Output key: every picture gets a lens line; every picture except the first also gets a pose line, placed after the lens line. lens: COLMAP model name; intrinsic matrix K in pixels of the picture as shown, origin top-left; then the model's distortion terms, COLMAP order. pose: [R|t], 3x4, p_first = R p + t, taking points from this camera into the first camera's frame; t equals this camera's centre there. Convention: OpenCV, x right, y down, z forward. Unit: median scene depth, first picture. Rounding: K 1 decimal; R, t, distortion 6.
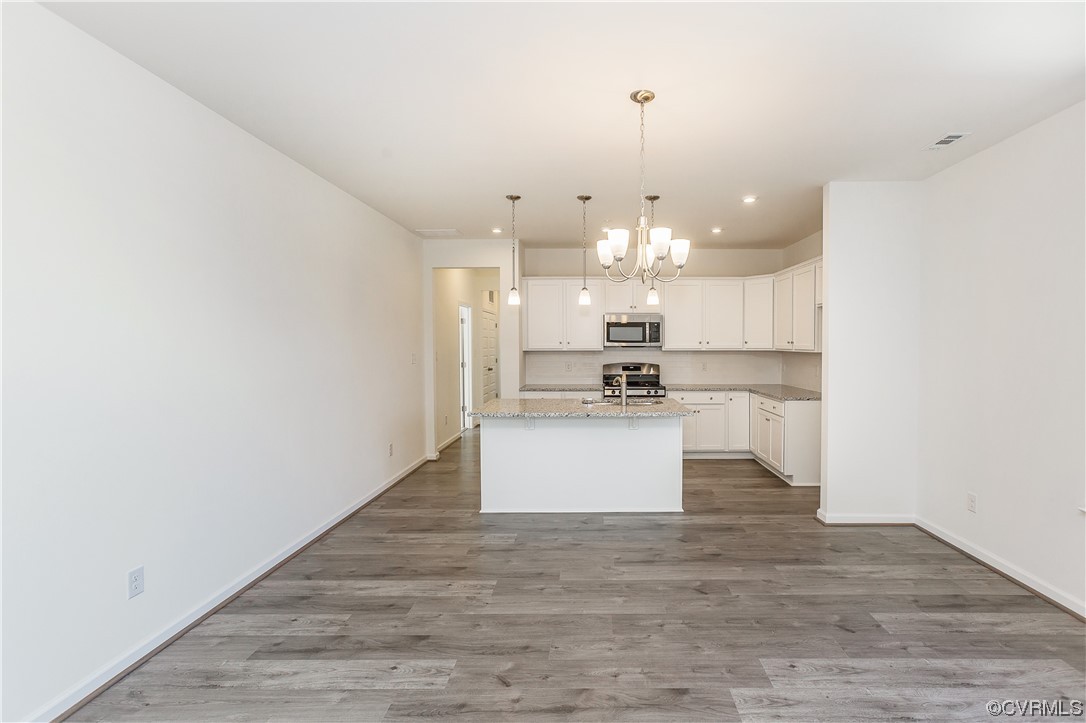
lens RADIAL K [[506.6, 0, 567.4], [0, 506.6, 358.6], [0, 0, 1]] dist [-0.000222, 0.001230]
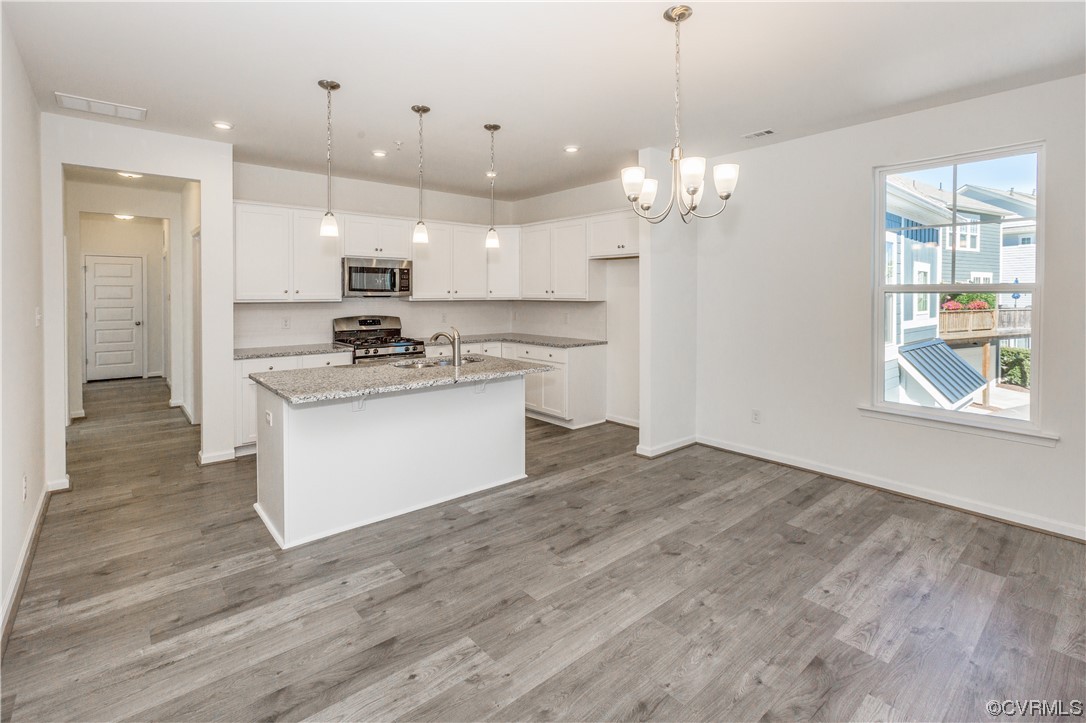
lens RADIAL K [[515.3, 0, 529.9], [0, 515.3, 296.2], [0, 0, 1]] dist [-0.003571, 0.000277]
pose [[0.755706, -0.001324, 0.654910, -0.397377], [0.018576, 0.999639, -0.019413, -0.004286], [-0.654648, 0.026836, 0.755457, 0.306964]]
